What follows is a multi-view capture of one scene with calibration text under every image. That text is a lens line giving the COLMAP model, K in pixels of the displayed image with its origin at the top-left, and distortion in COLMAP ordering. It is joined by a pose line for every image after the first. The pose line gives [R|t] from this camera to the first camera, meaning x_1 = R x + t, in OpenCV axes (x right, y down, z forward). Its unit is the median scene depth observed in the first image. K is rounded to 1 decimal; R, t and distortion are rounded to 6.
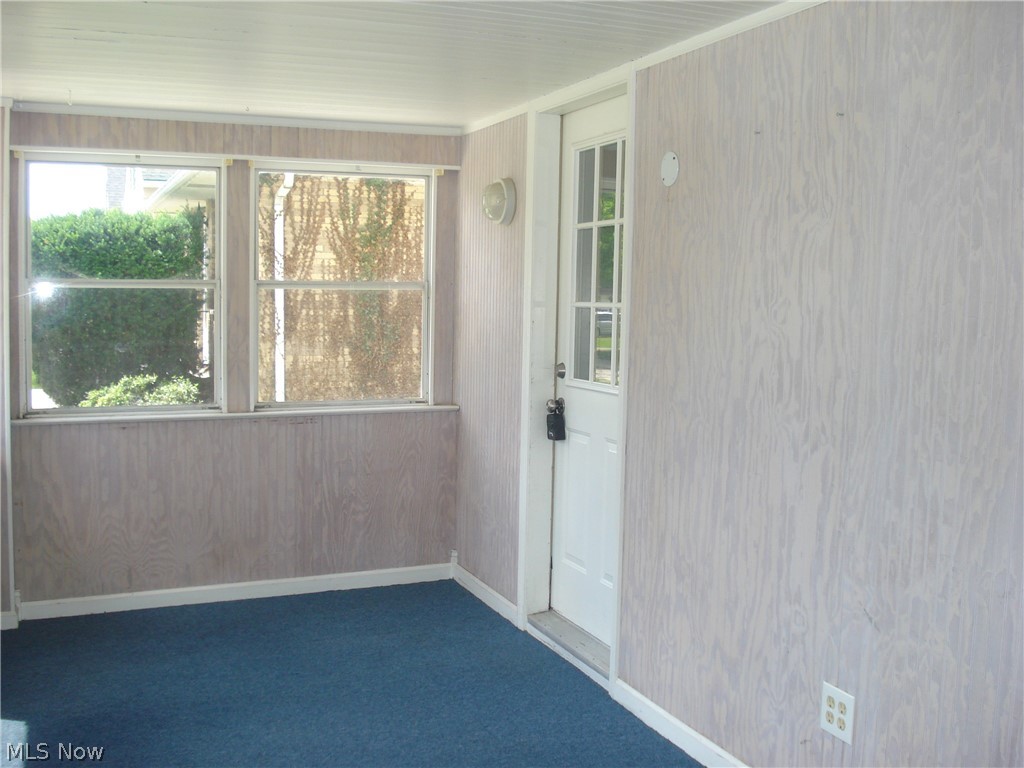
lens RADIAL K [[1139.2, 0, 512.0], [0, 1139.2, 384.0], [0, 0, 1]] dist [-0.092099, -0.019607]
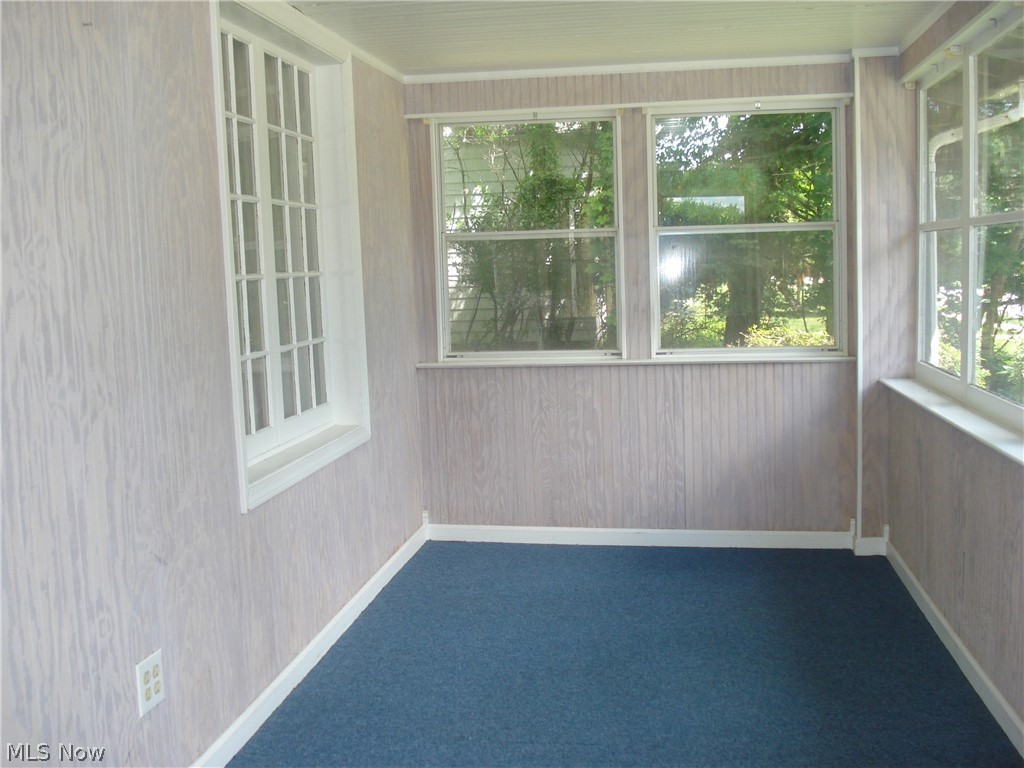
lens RADIAL K [[1139.2, 0, 512.0], [0, 1139.2, 384.0], [0, 0, 1]] dist [-0.092099, -0.019607]
pose [[-0.867242, -0.039779, 0.496295, -0.407379], [0.054574, 0.983202, 0.174170, -0.093471], [-0.494886, 0.178132, -0.850504, 1.536814]]
